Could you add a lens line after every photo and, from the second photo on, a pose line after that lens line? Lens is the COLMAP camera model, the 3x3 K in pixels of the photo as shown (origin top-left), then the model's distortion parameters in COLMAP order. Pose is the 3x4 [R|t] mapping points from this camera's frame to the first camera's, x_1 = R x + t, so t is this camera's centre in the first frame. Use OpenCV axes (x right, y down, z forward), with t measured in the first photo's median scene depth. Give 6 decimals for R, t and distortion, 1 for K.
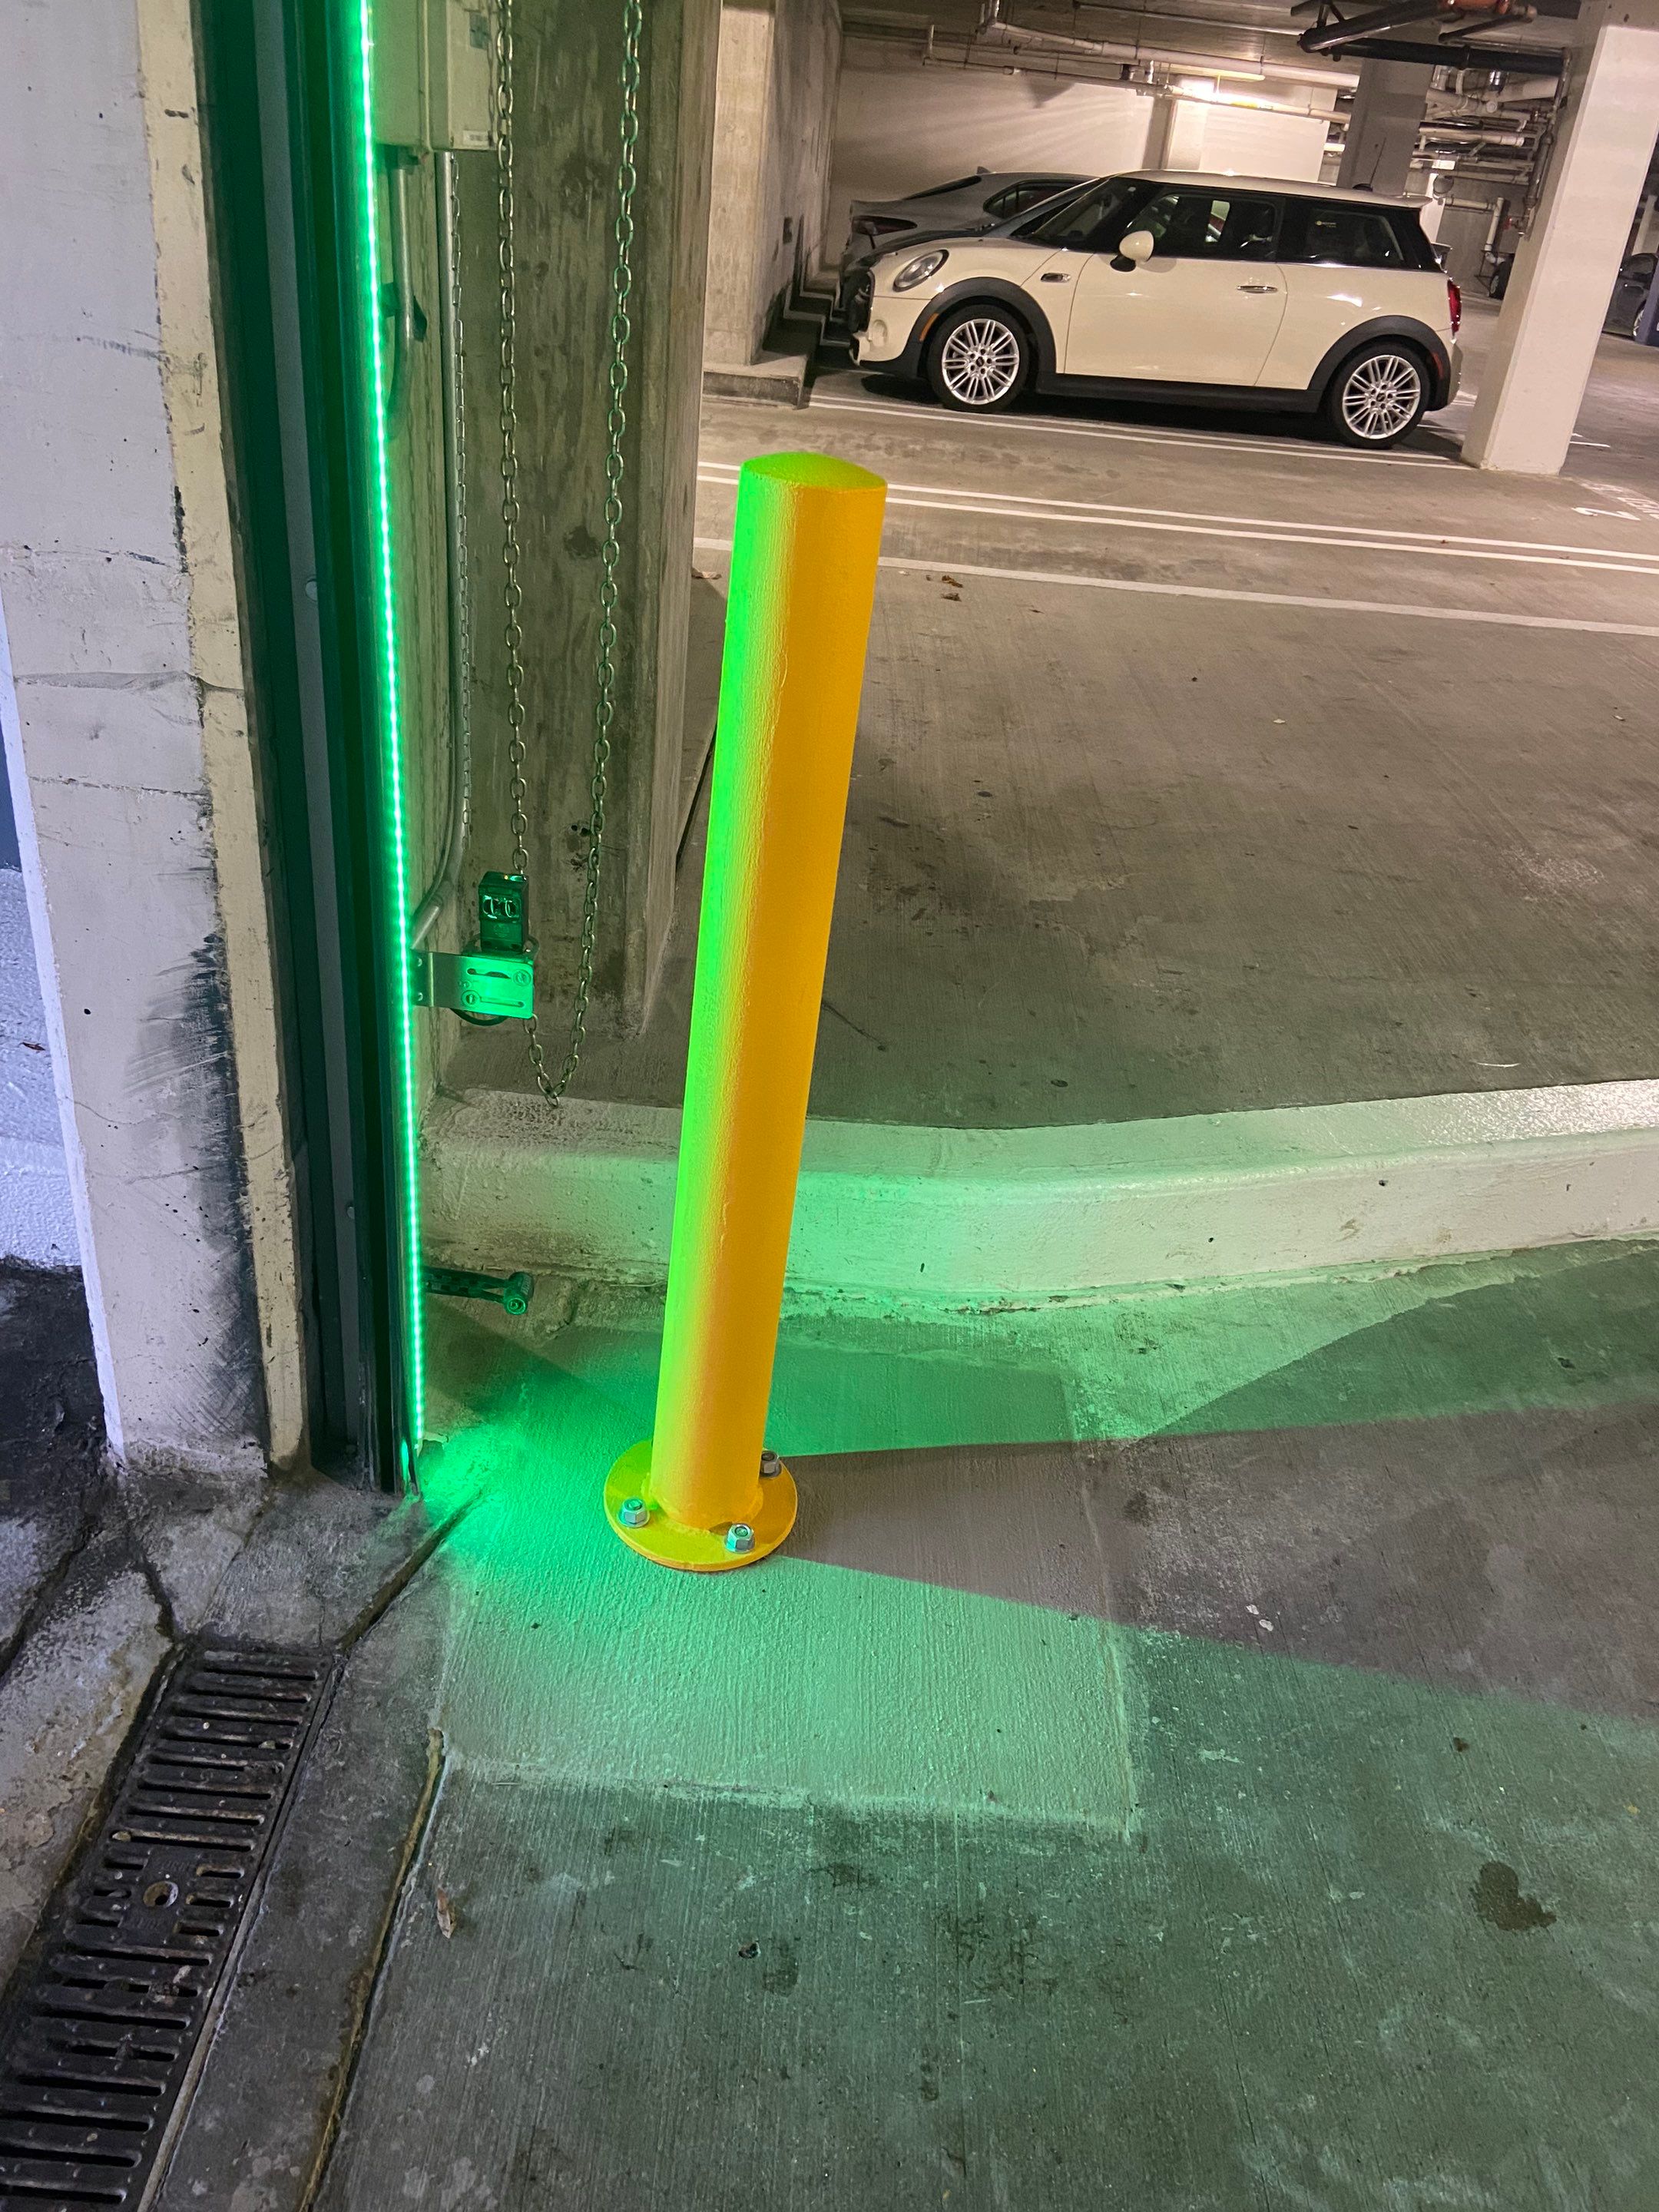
lens RADIAL K [[1651.2, 0, 829.5], [0, 1651.2, 1106.0], [0, 0, 1]] dist [0.120536, -0.159397]
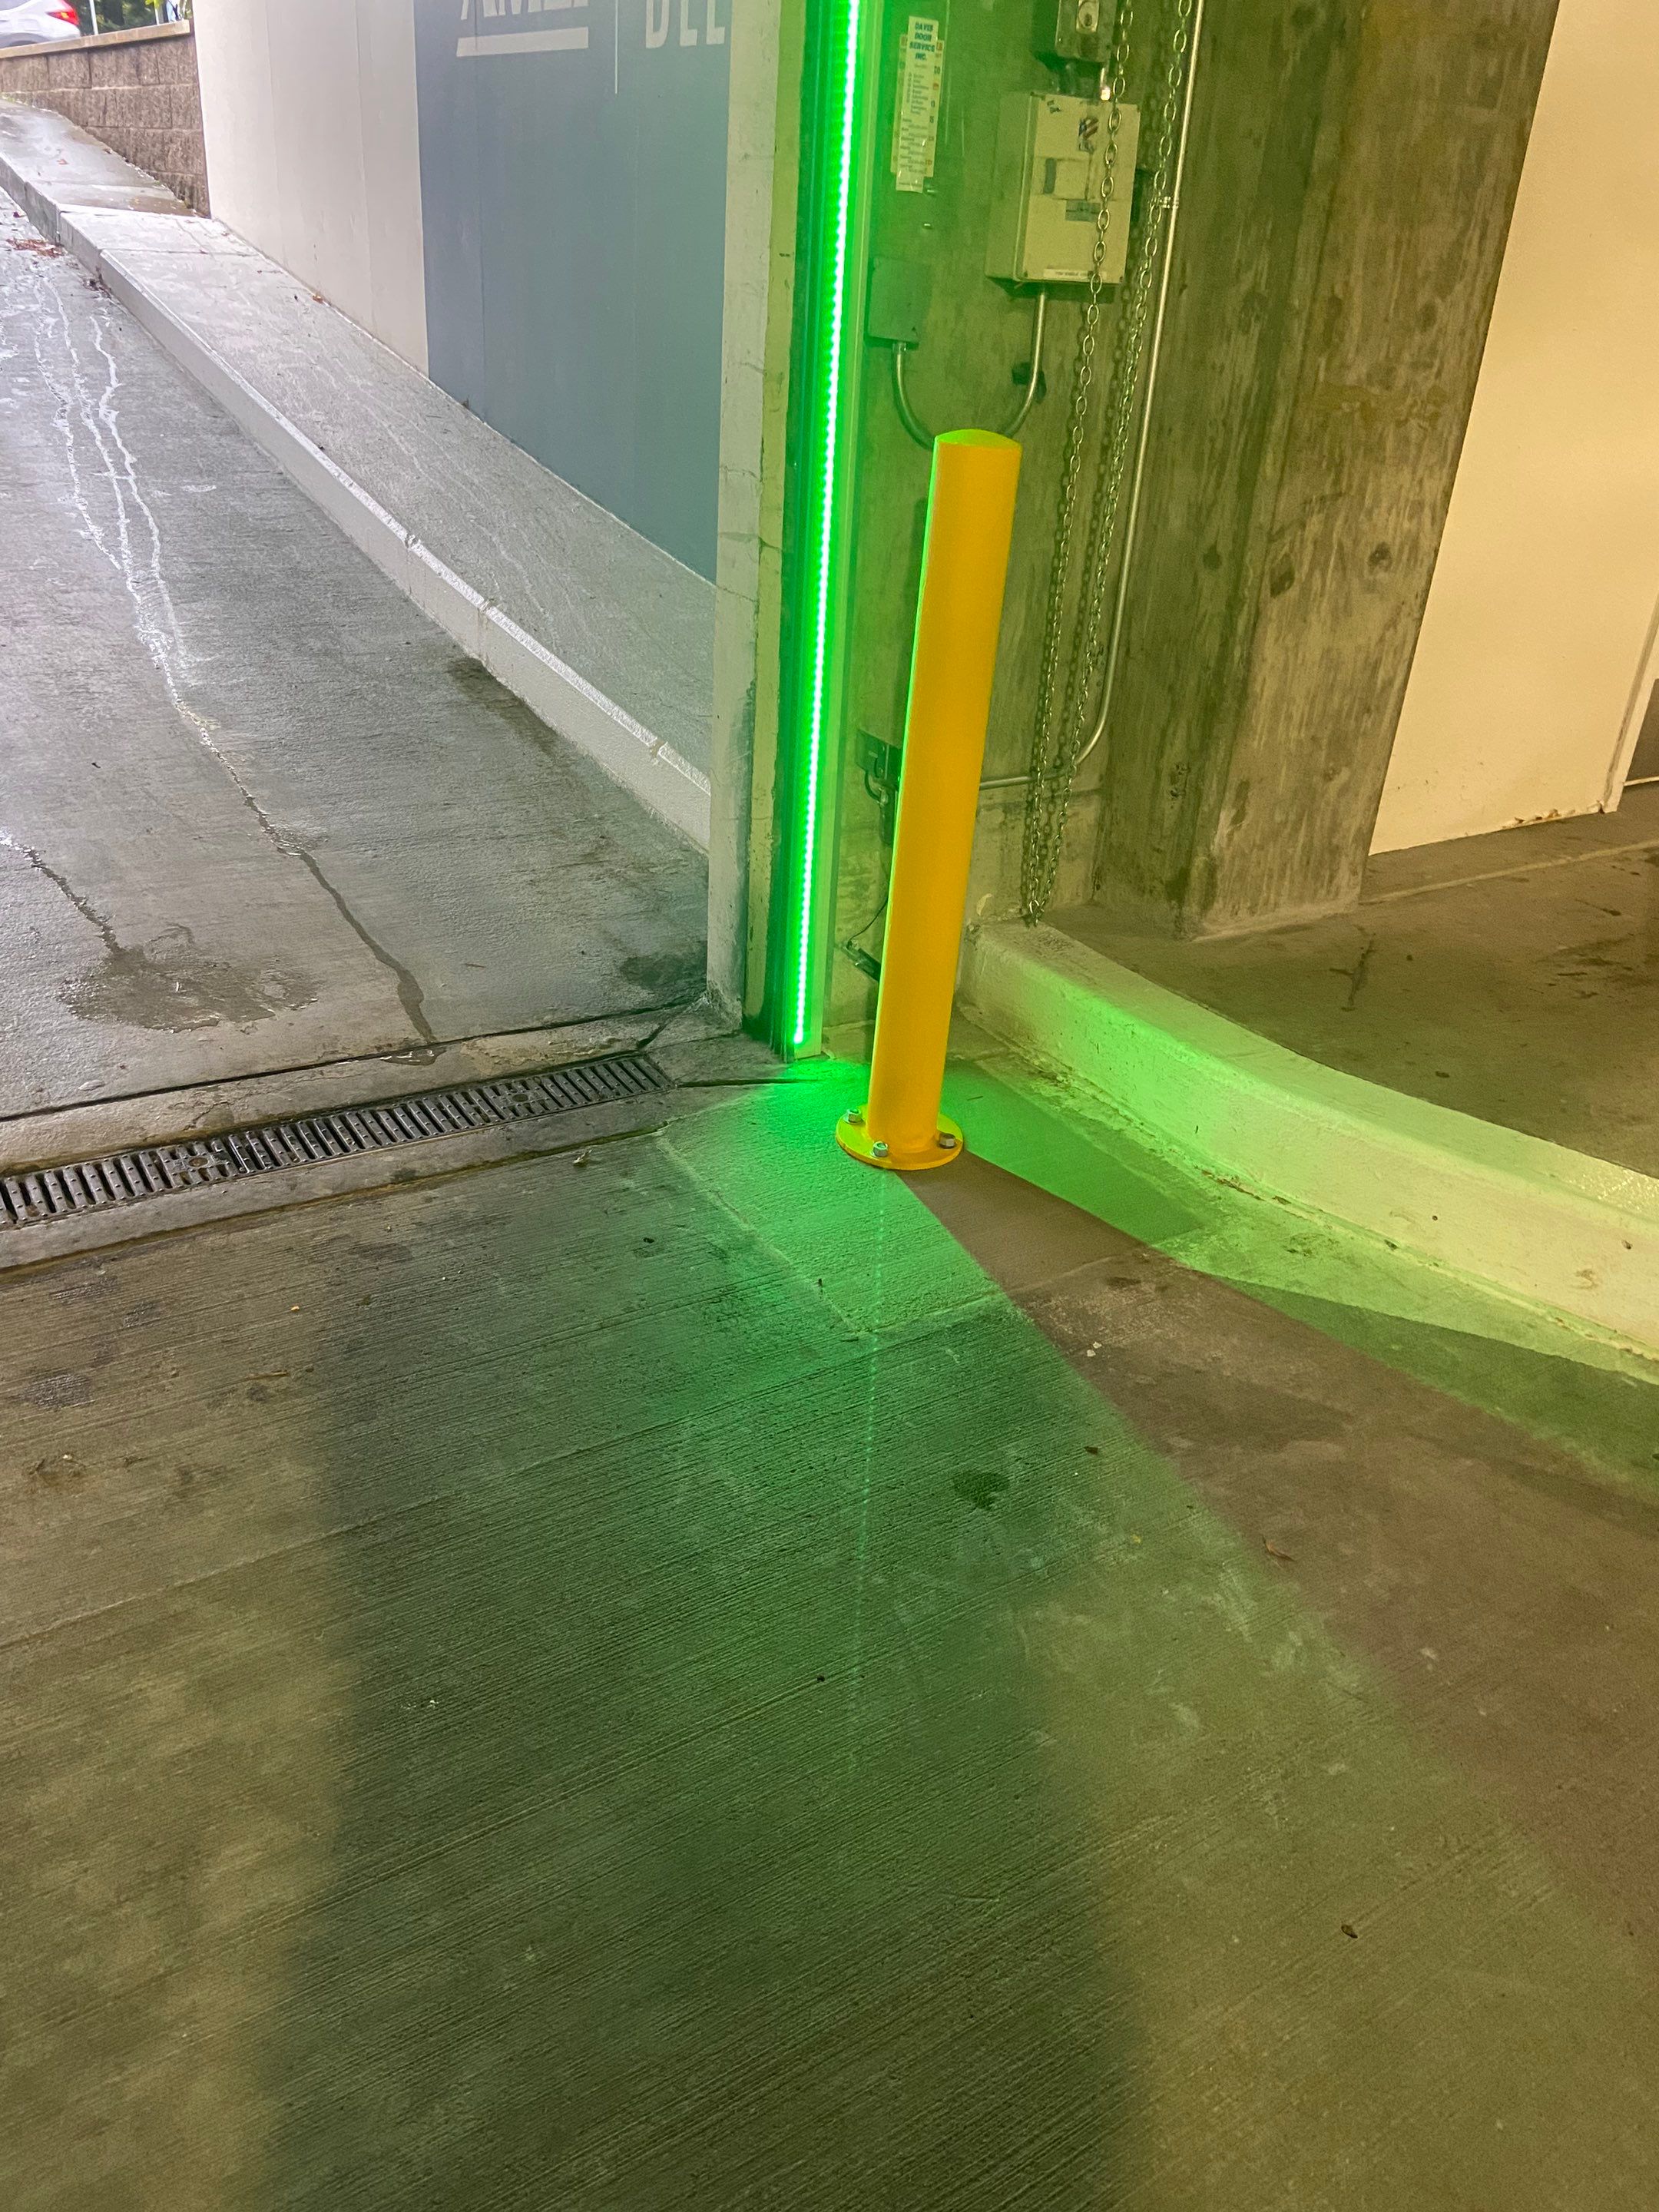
lens RADIAL K [[1663.0, 0, 831.0], [0, 1663.0, 1127.8], [0, 0, 1]] dist [0.116534, -0.142028]
pose [[0.552258, 0.338778, -0.761735, 0.893019], [-0.419771, 0.902430, 0.097017, 0.091887], [0.720280, 0.266176, 0.640583, -0.017409]]
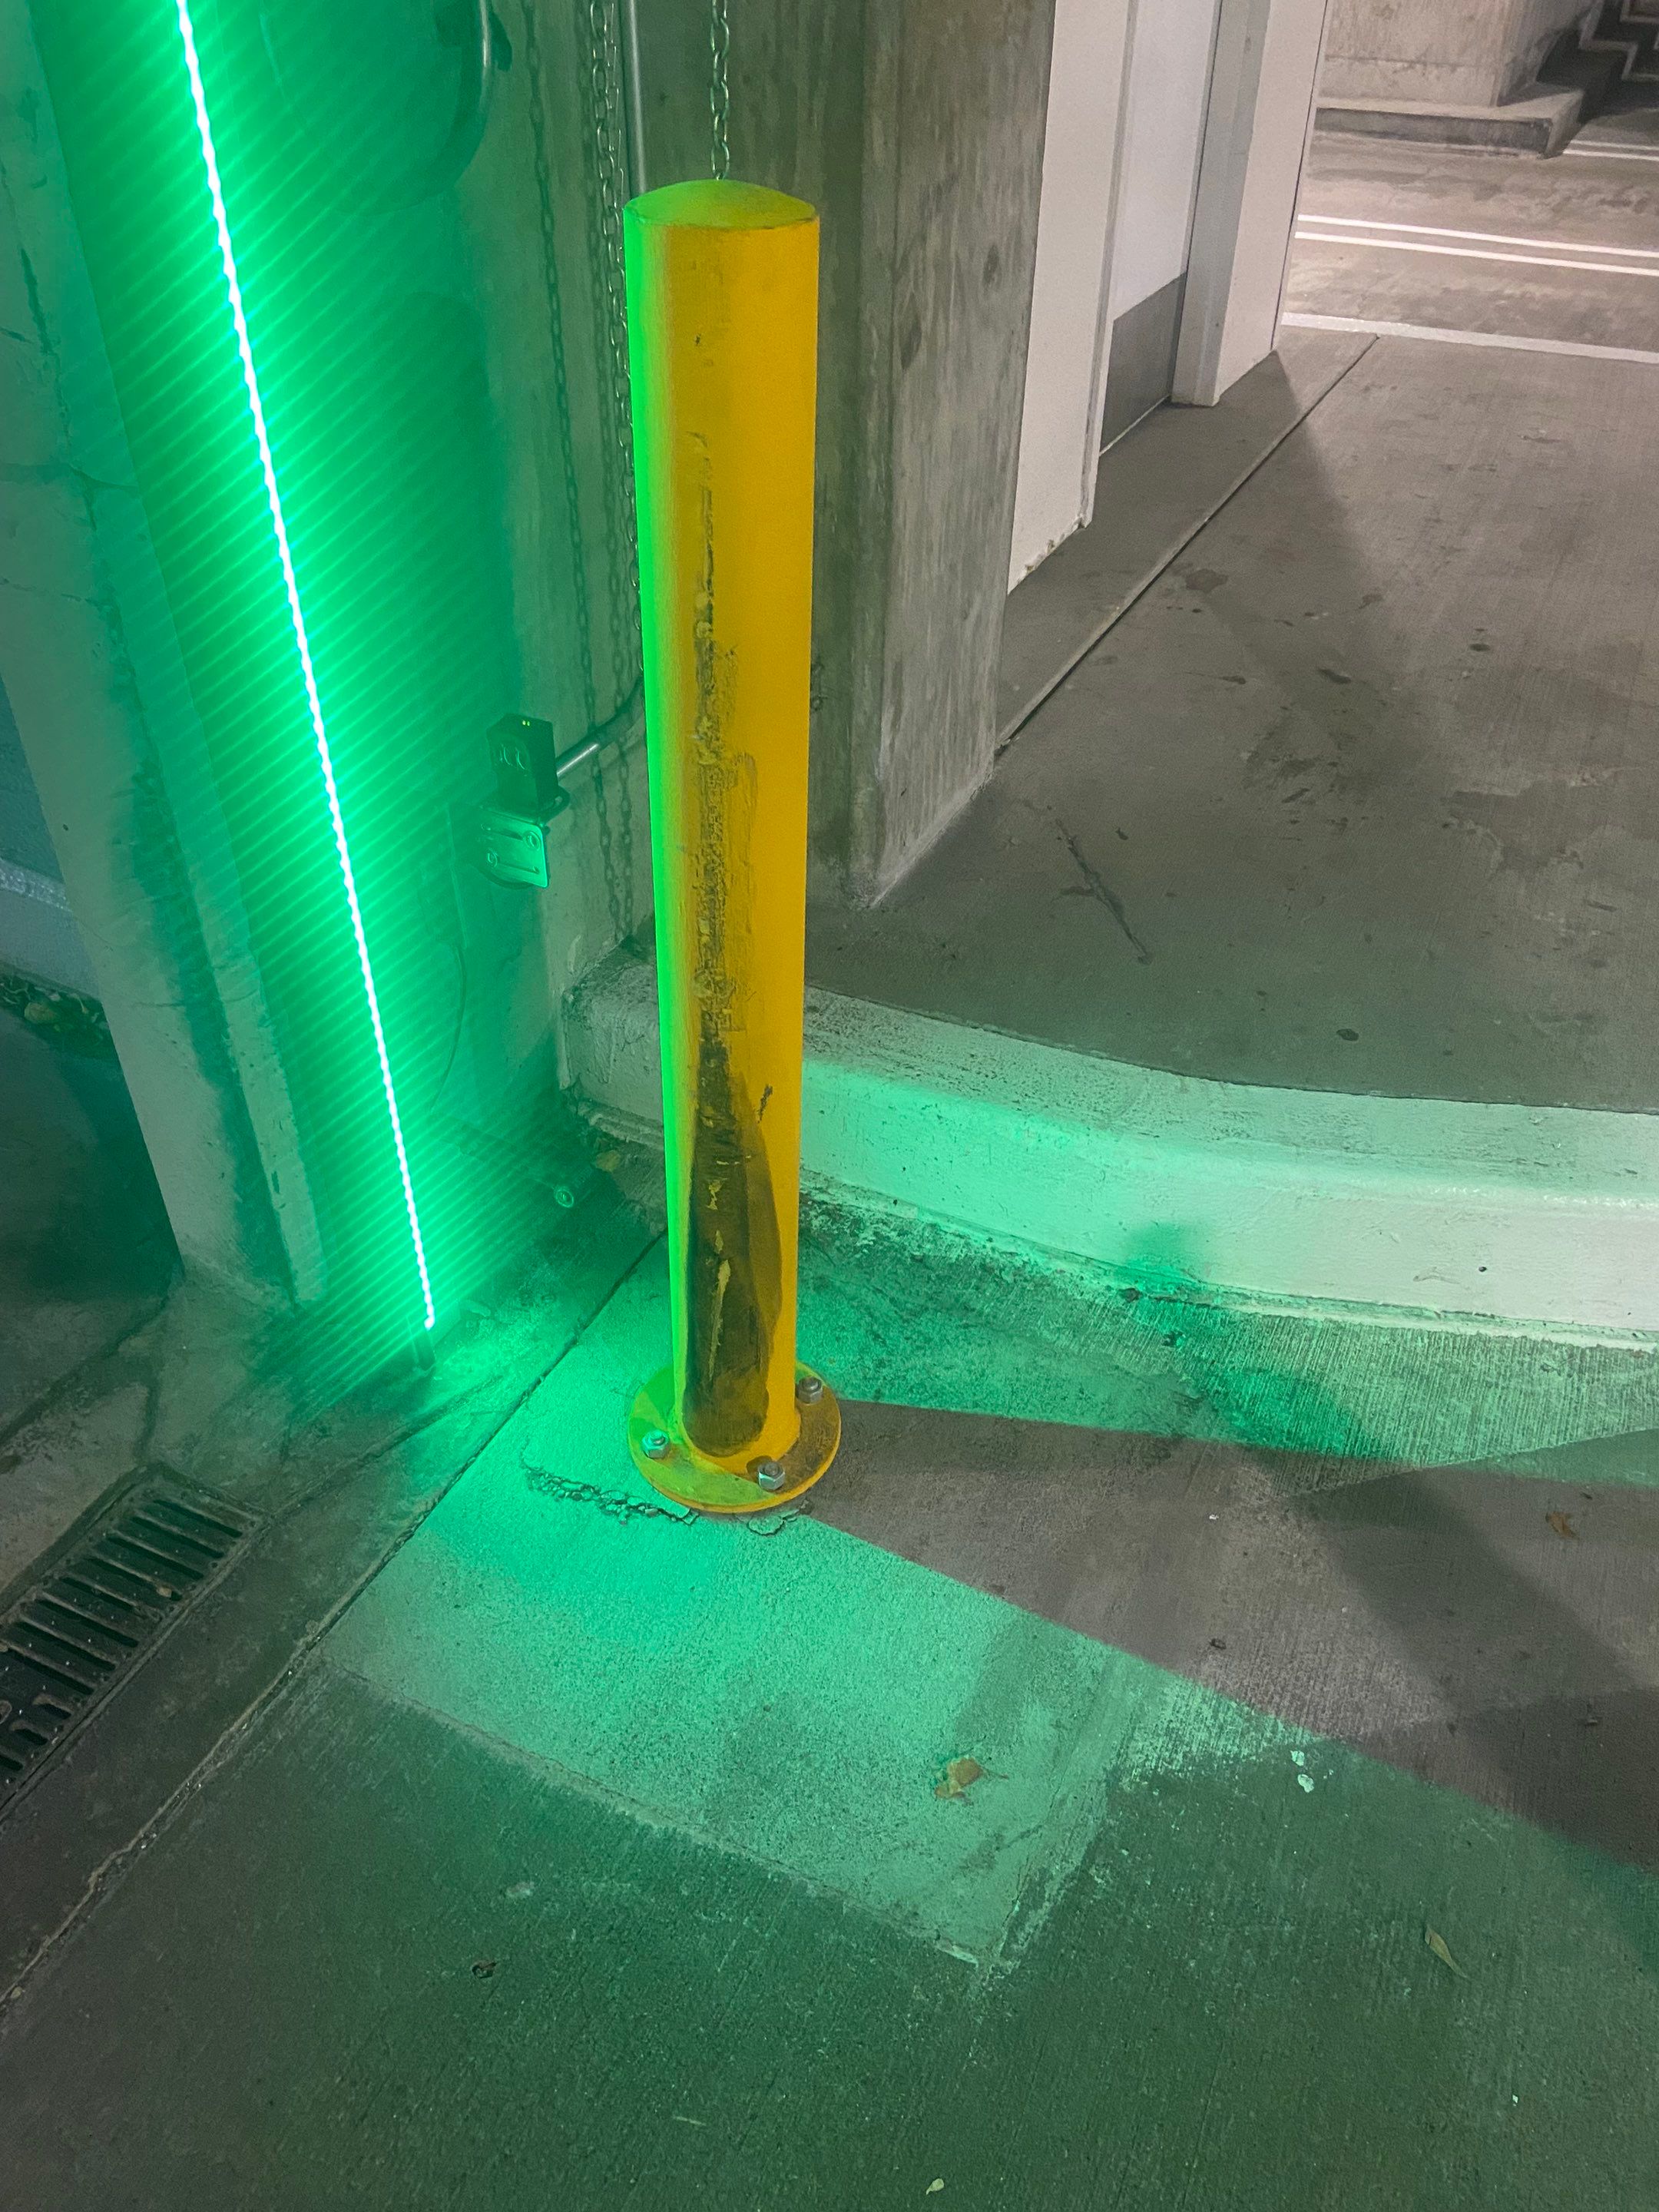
lens RADIAL K [[1663.0, 0, 831.0], [0, 1663.0, 1127.8], [0, 0, 1]] dist [0.116534, -0.142028]
pose [[0.913816, 0.176437, -0.365800, 0.243127], [-0.132399, 0.980917, 0.142378, -0.058733], [0.383940, -0.081676, 0.919739, 0.180828]]
